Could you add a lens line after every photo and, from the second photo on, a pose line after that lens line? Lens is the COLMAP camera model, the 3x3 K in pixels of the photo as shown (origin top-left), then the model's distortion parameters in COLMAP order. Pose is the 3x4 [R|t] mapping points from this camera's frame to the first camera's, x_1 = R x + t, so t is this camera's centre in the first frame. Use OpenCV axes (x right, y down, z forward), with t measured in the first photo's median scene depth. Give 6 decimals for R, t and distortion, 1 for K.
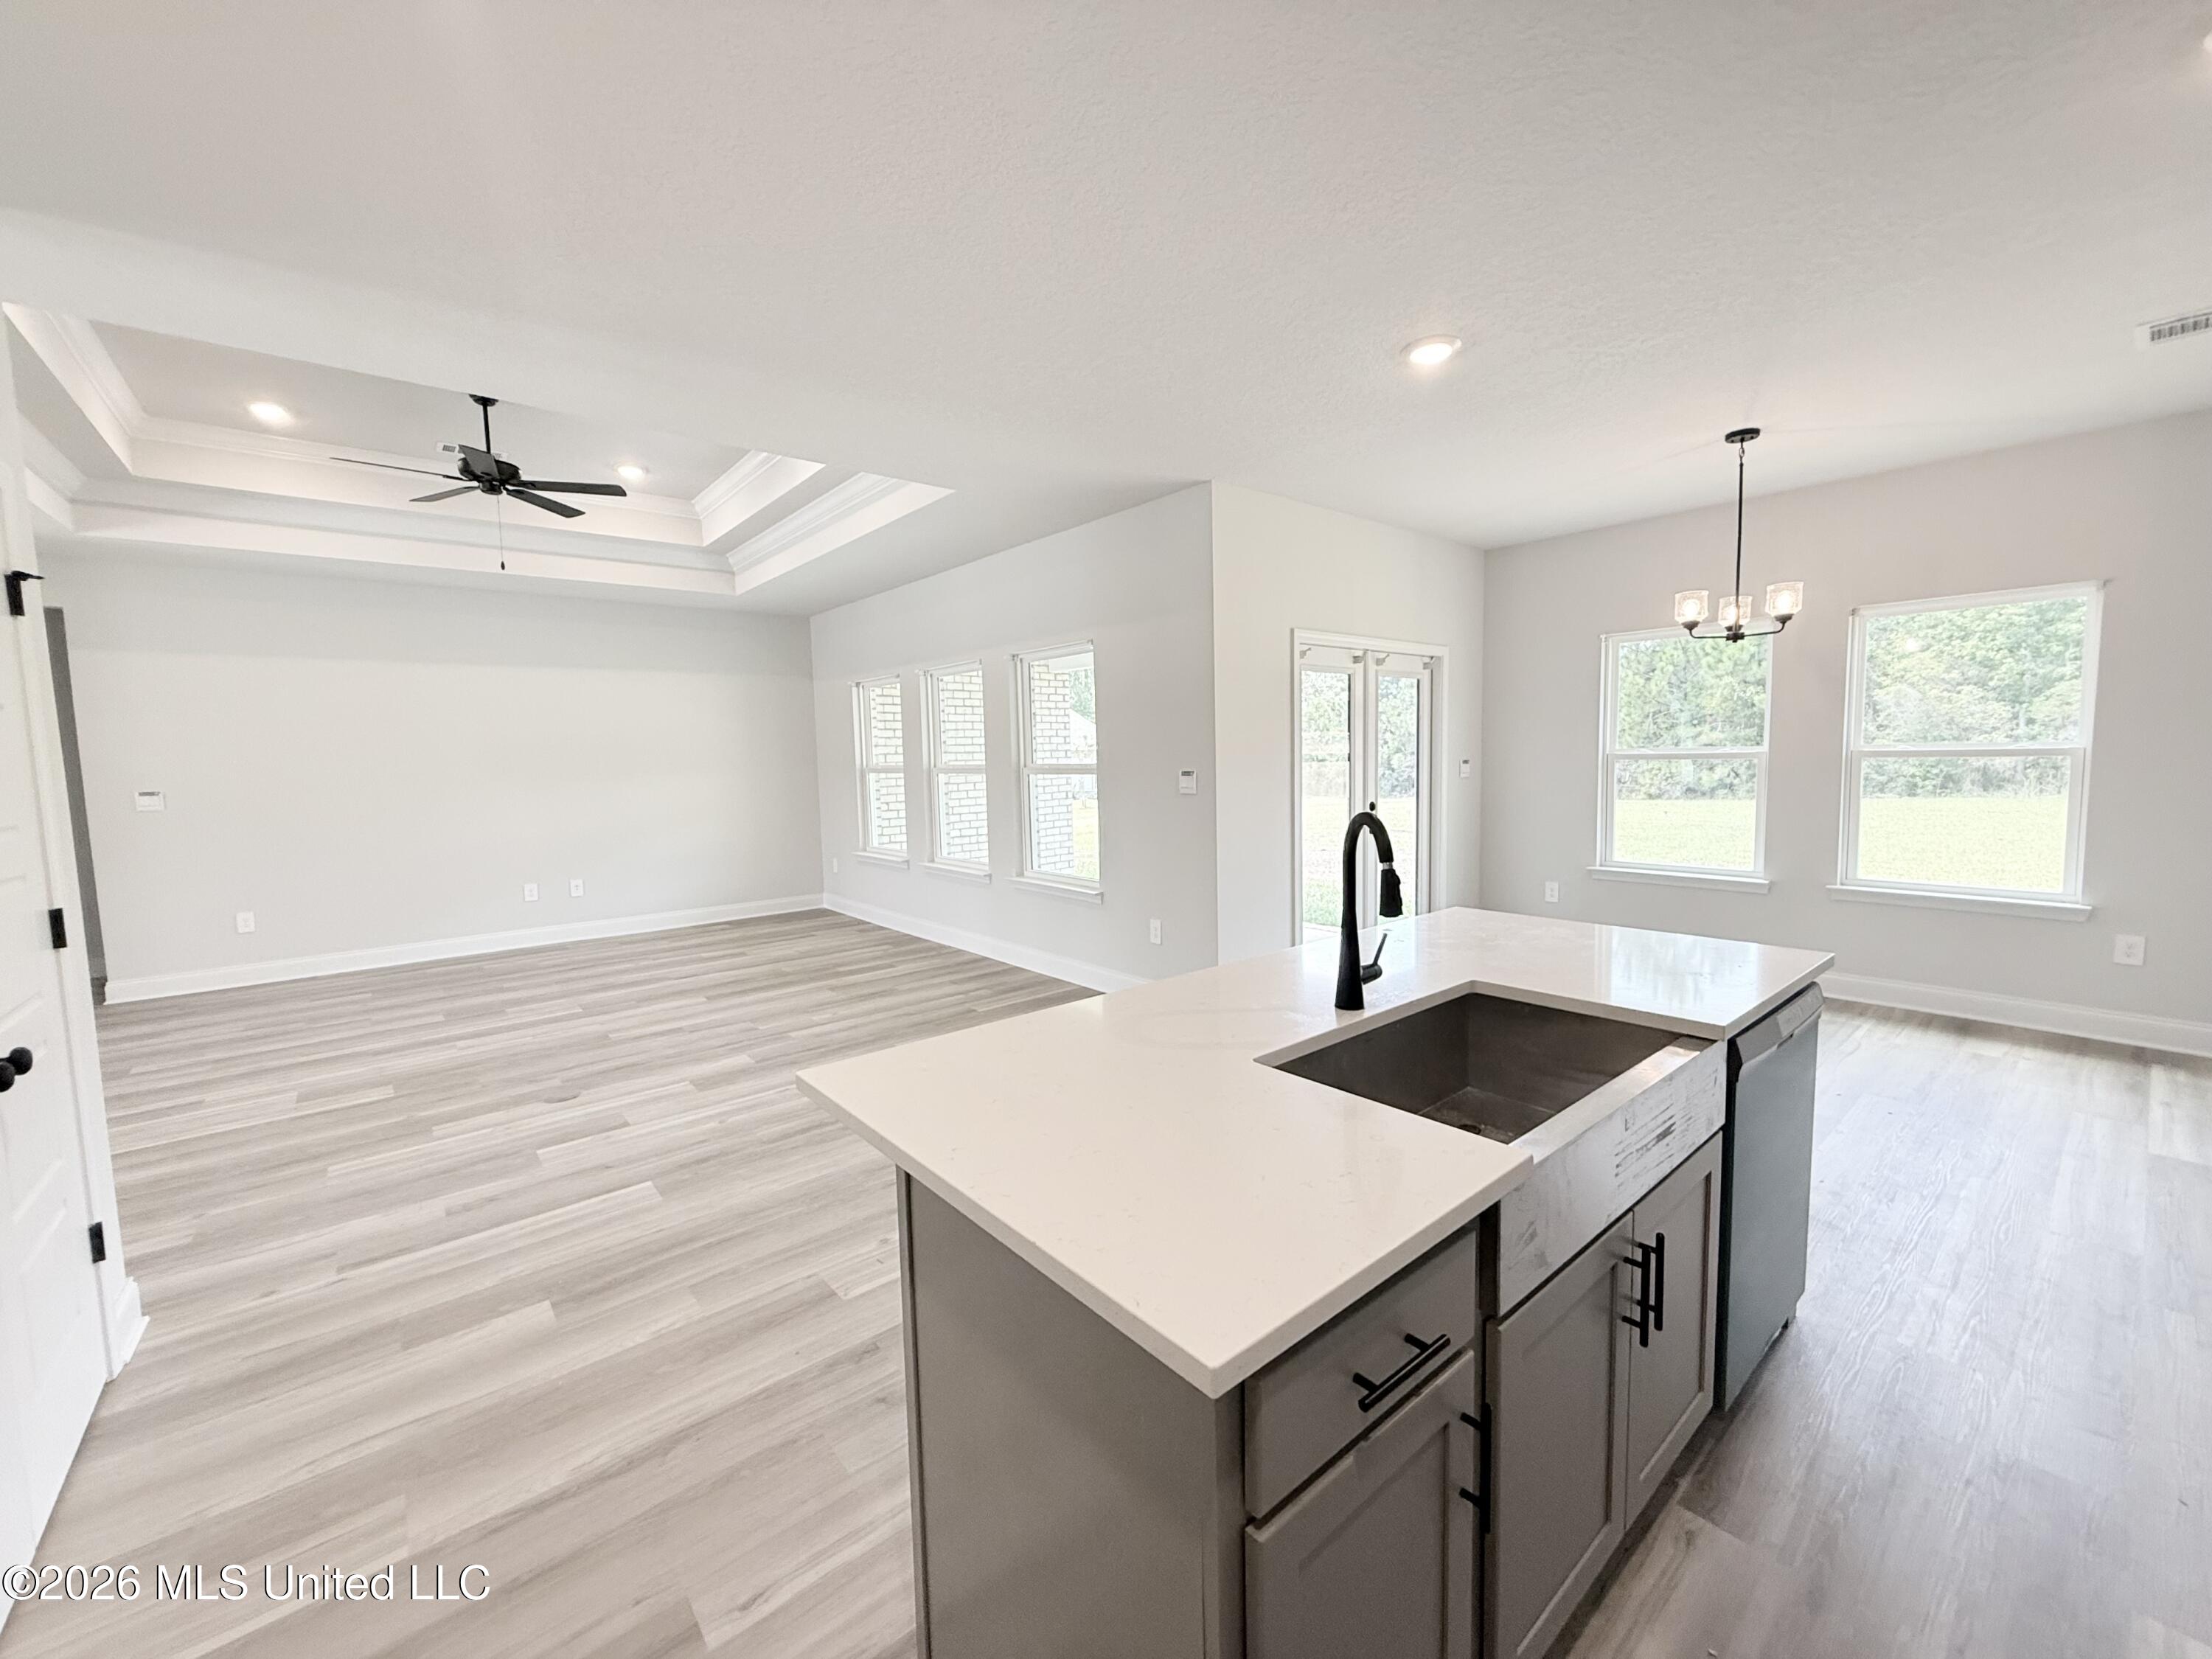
lens RADIAL K [[881.7, 0, 1103.9], [0, 881.7, 826.5], [0, 0, 1]] dist [-0.000874, 0.000747]
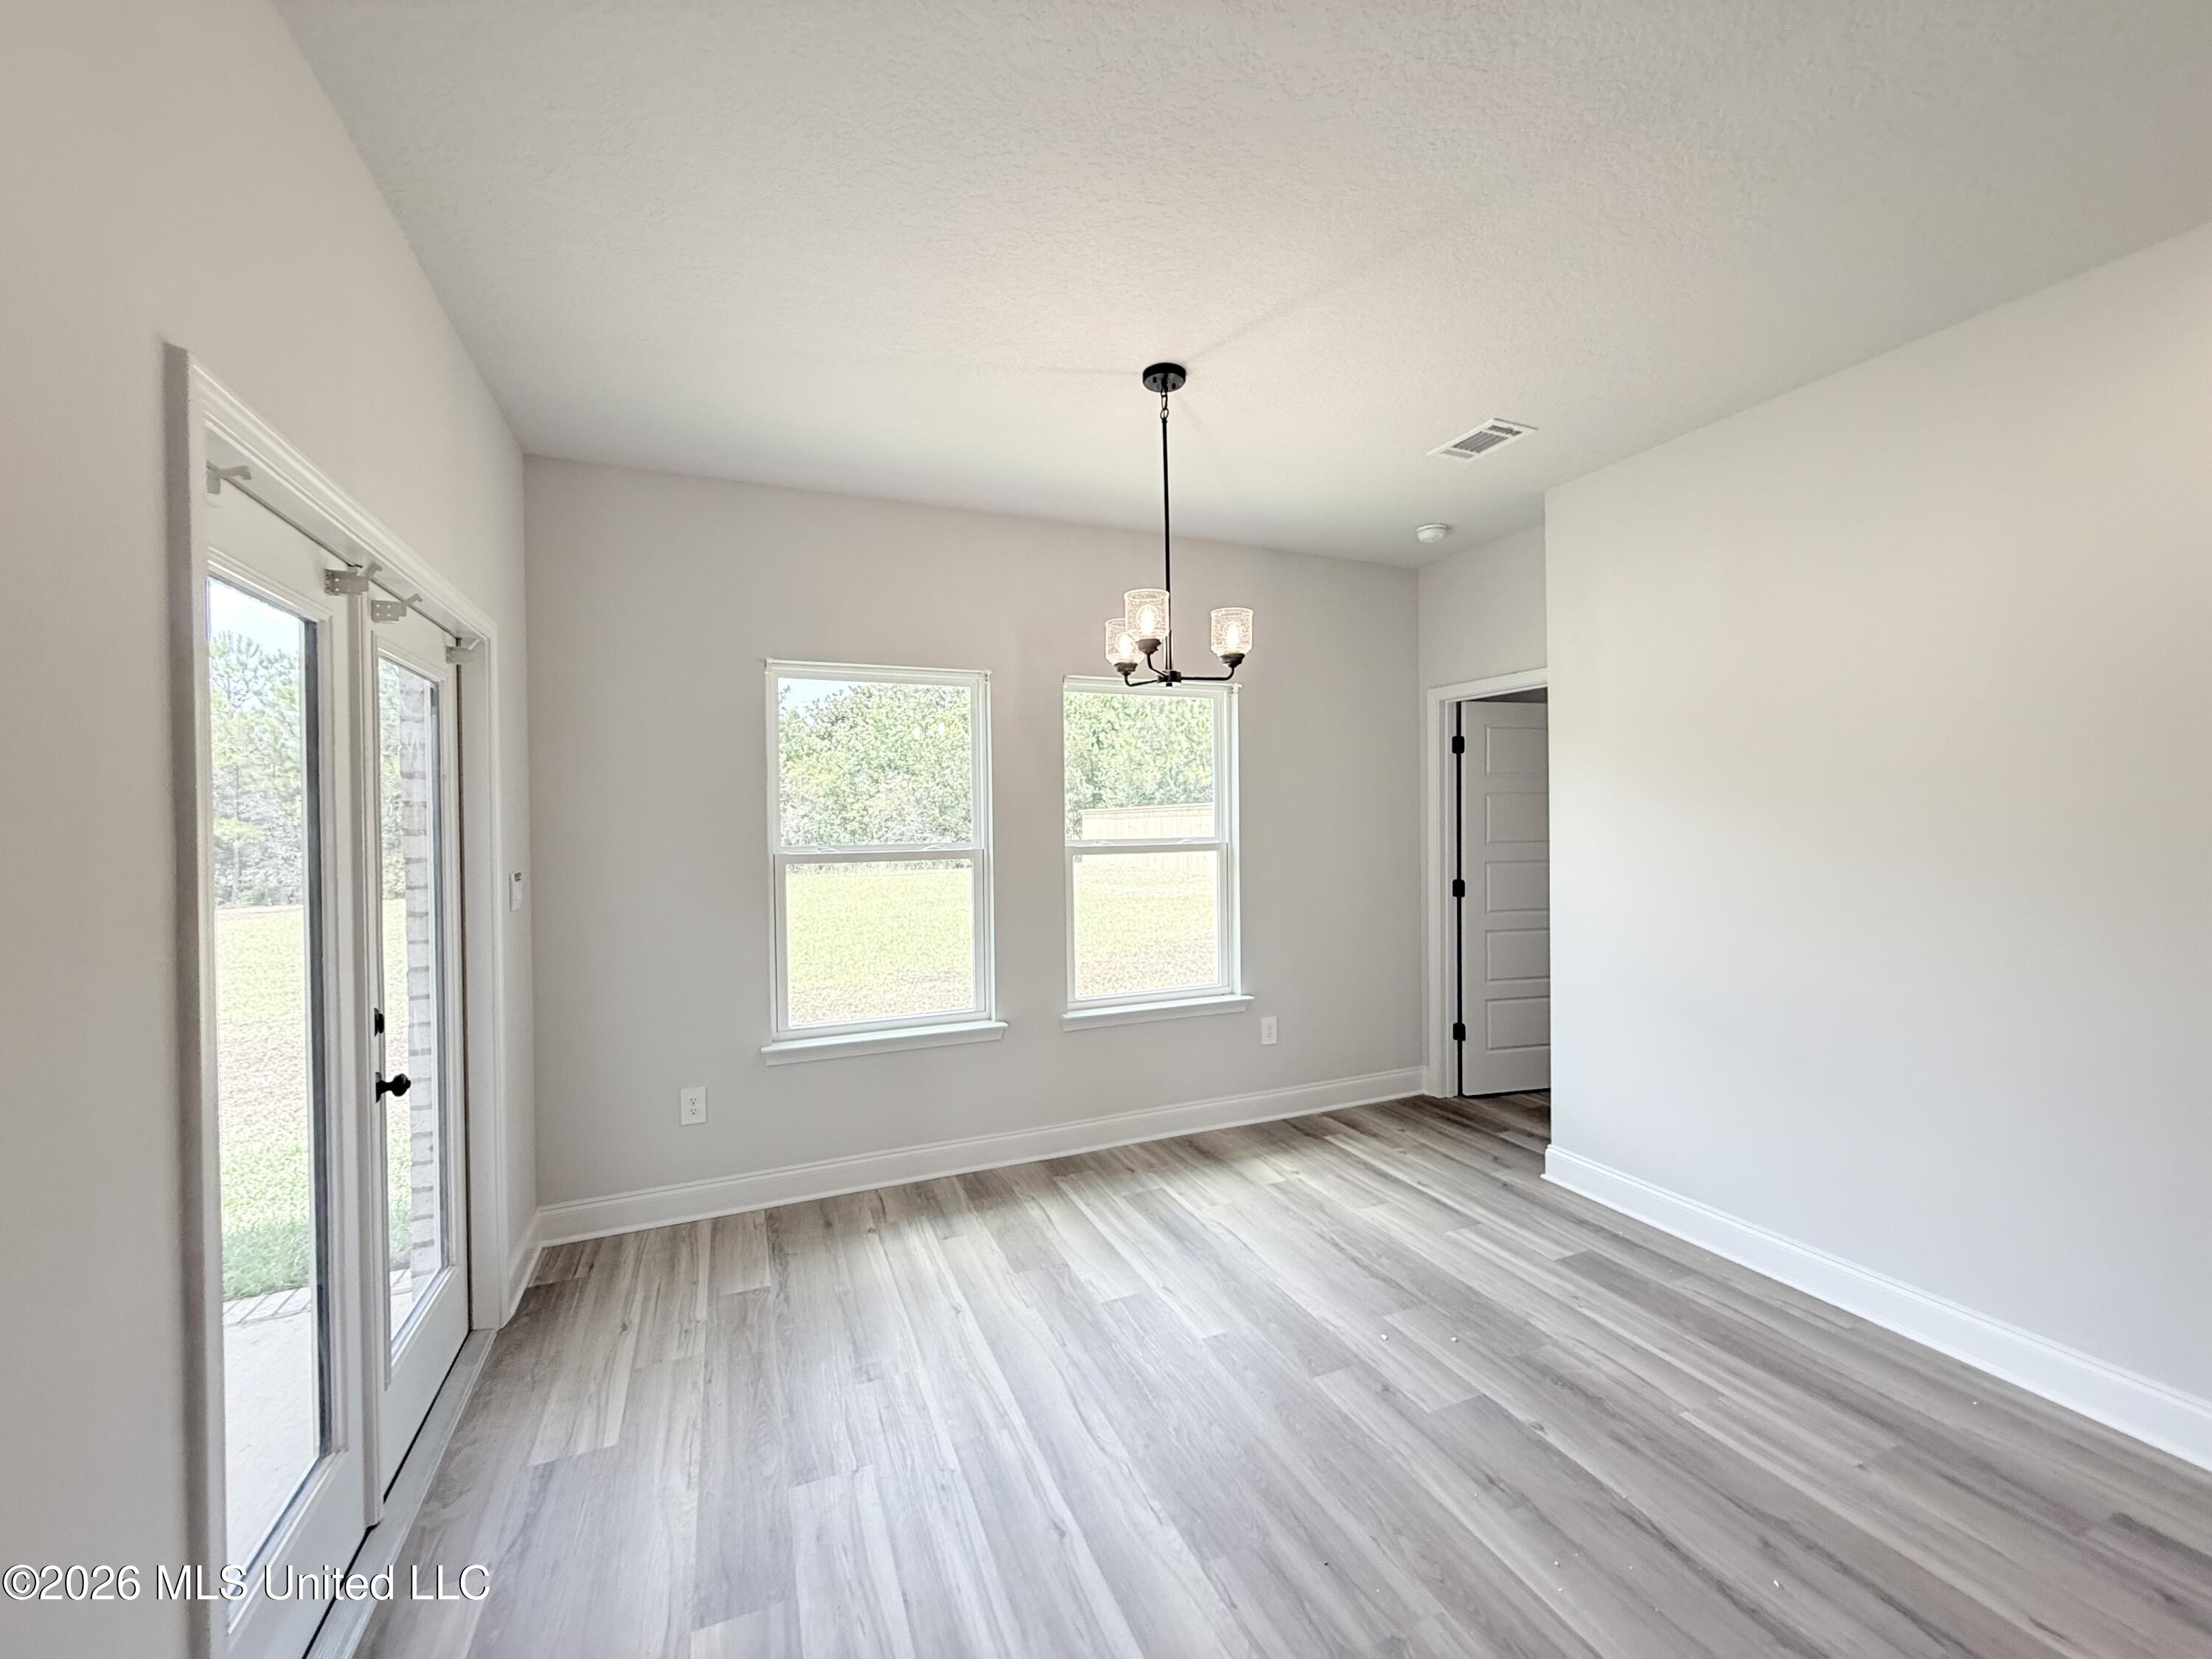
lens RADIAL K [[881.7, 0, 1103.9], [0, 881.7, 826.5], [0, 0, 1]] dist [-0.000874, 0.000747]
pose [[0.290824, 0.009126, 0.956733, 0.078516], [0.086100, 0.995648, -0.035669, -0.083842], [-0.952895, 0.092748, 0.288772, 0.842426]]
